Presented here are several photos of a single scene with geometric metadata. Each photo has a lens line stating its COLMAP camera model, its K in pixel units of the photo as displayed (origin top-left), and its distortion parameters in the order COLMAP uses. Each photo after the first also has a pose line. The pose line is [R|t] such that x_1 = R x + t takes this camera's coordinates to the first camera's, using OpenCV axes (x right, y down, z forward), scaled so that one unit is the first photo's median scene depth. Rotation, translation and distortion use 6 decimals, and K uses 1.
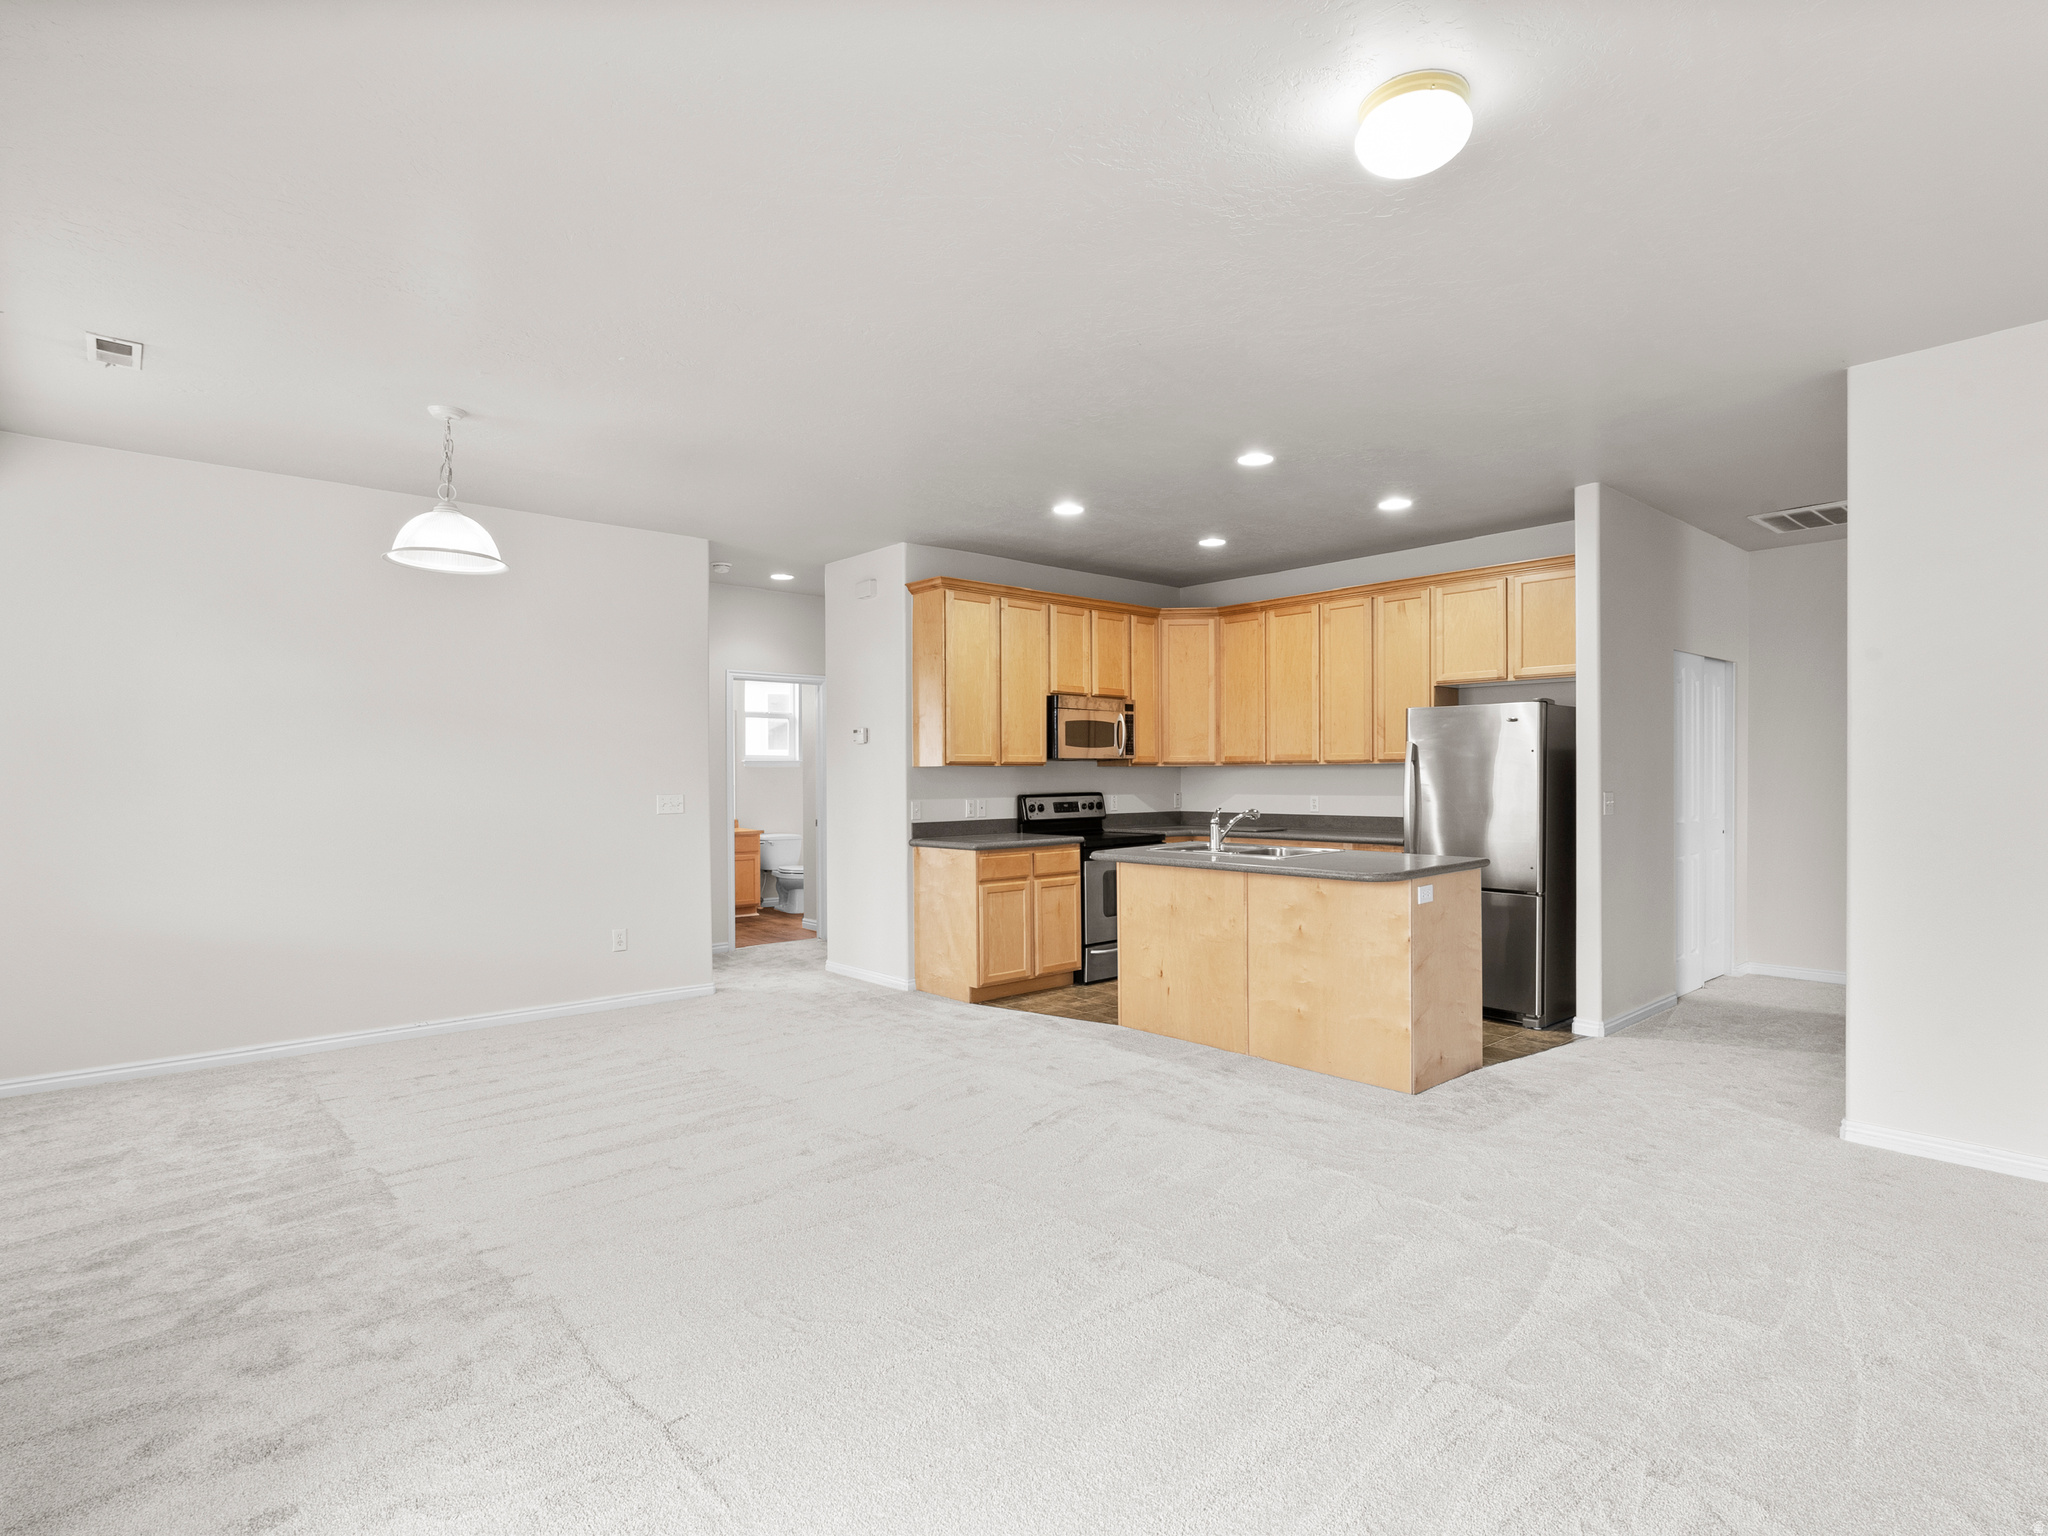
lens RADIAL K [[1053.6, 0, 1025.1], [0, 1053.6, 785.6], [0, 0, 1]] dist [-0.016399, 0.000279]
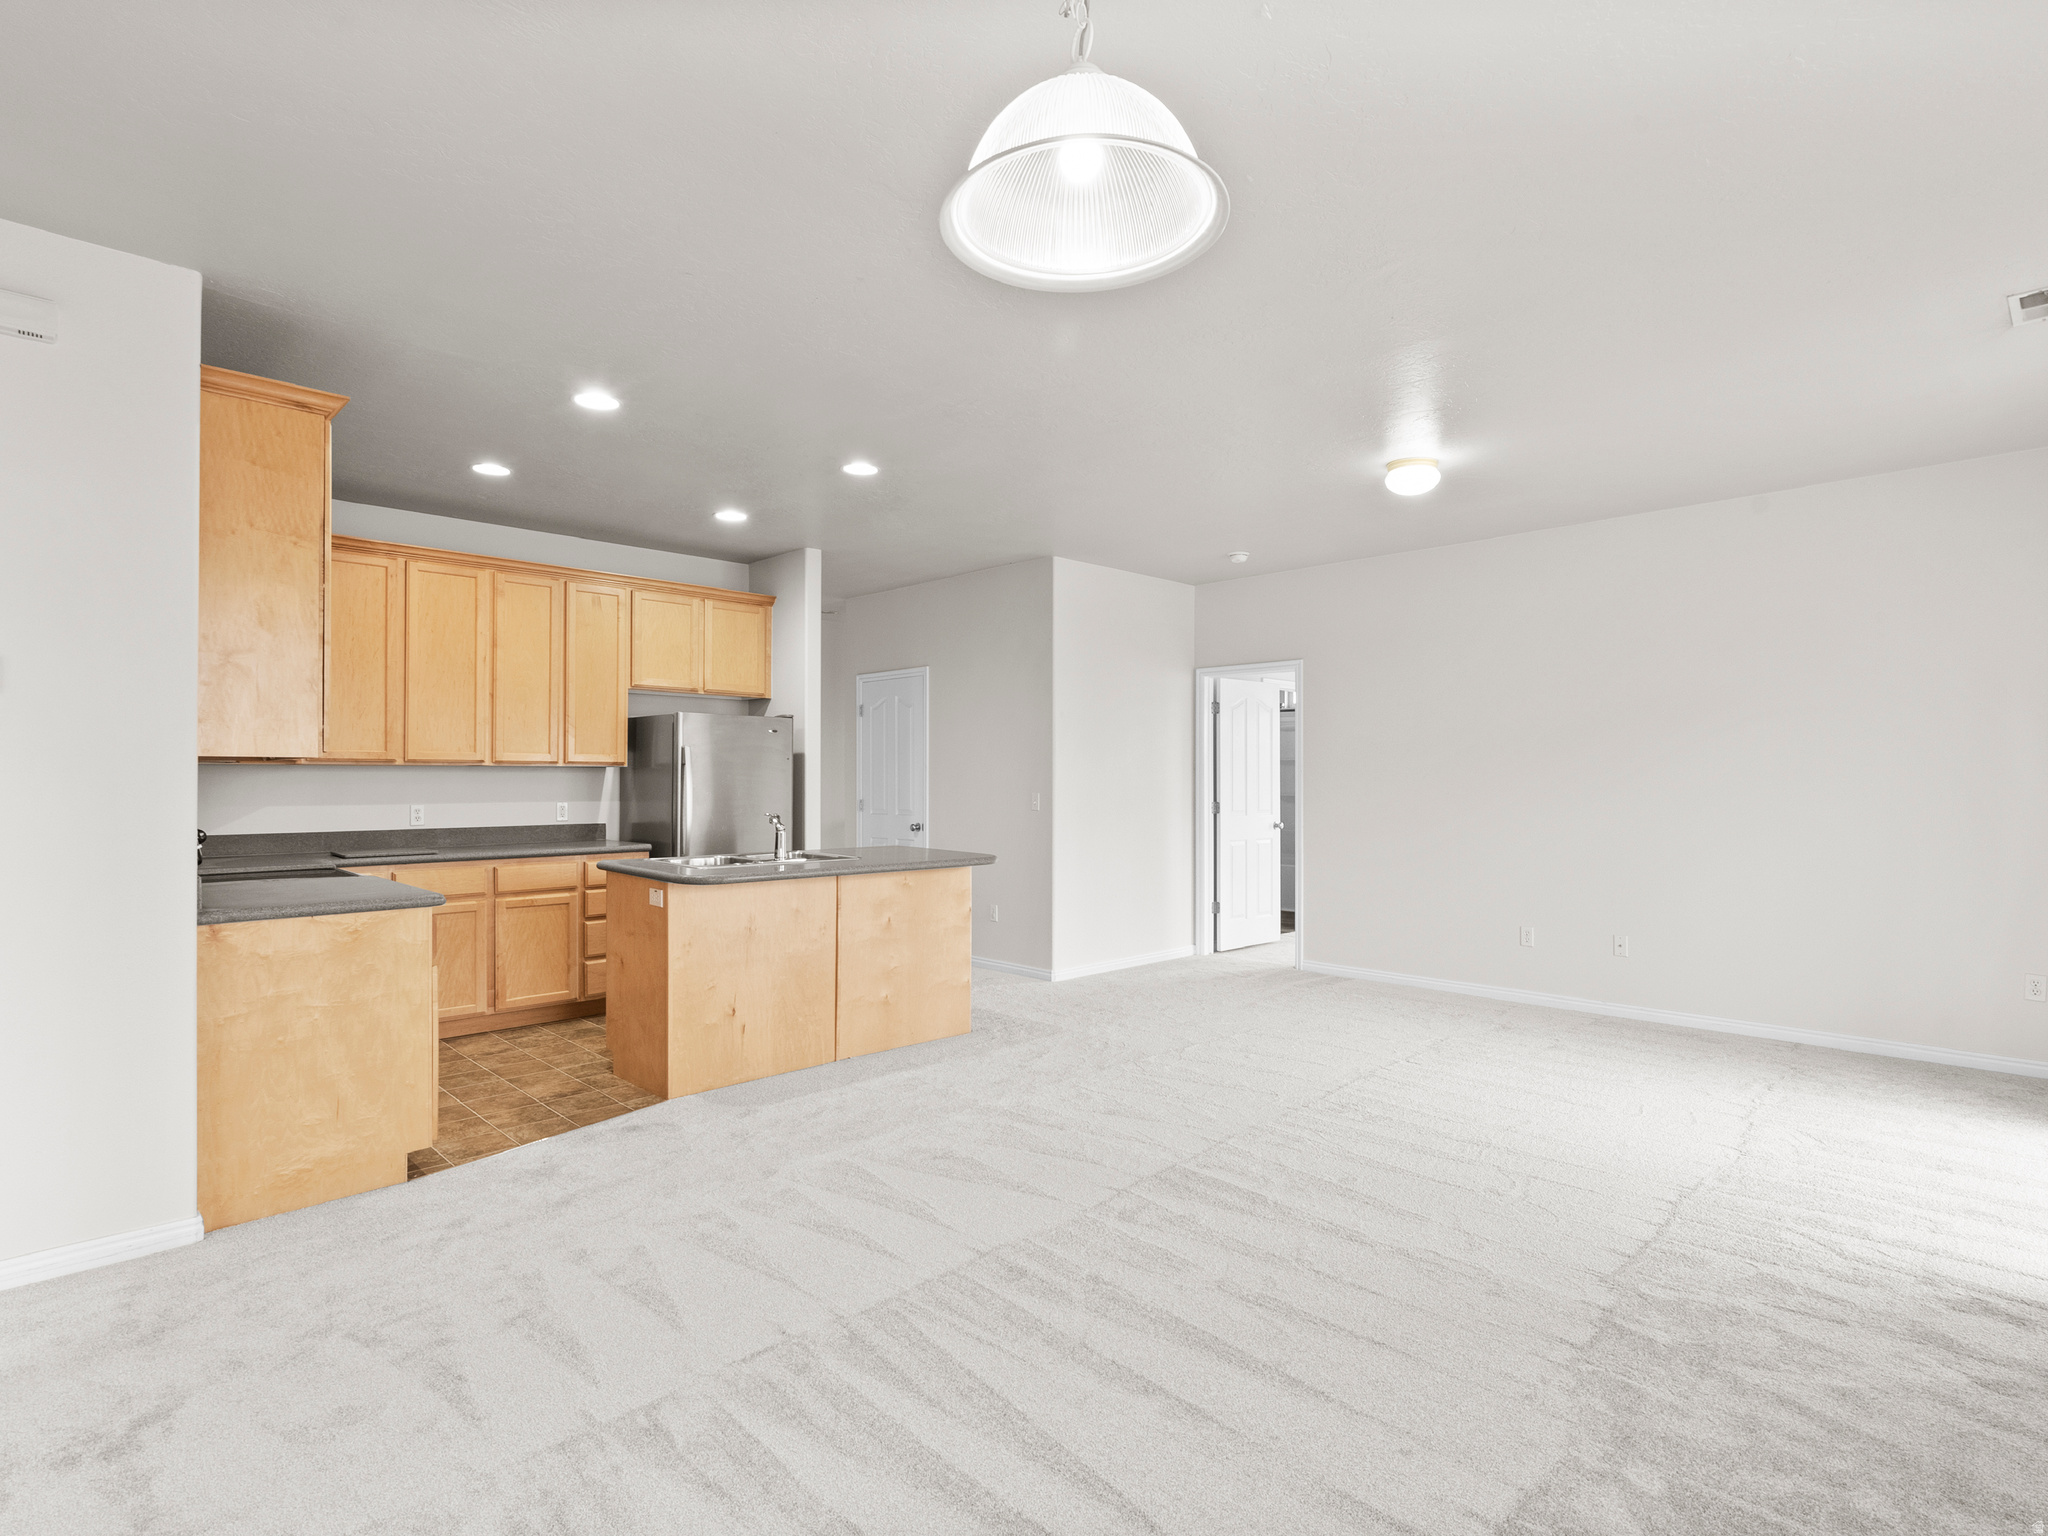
lens RADIAL K [[1050.7, 0, 1024.0], [0, 1050.7, 768.0], [0, 0, 1]] dist [-0.004161, 0.002693]
pose [[-0.046902, 0.014480, 0.998795, -0.593795], [0.009058, 0.999860, -0.014070, -0.002870], [-0.998858, 0.008387, -0.047027, 0.657099]]
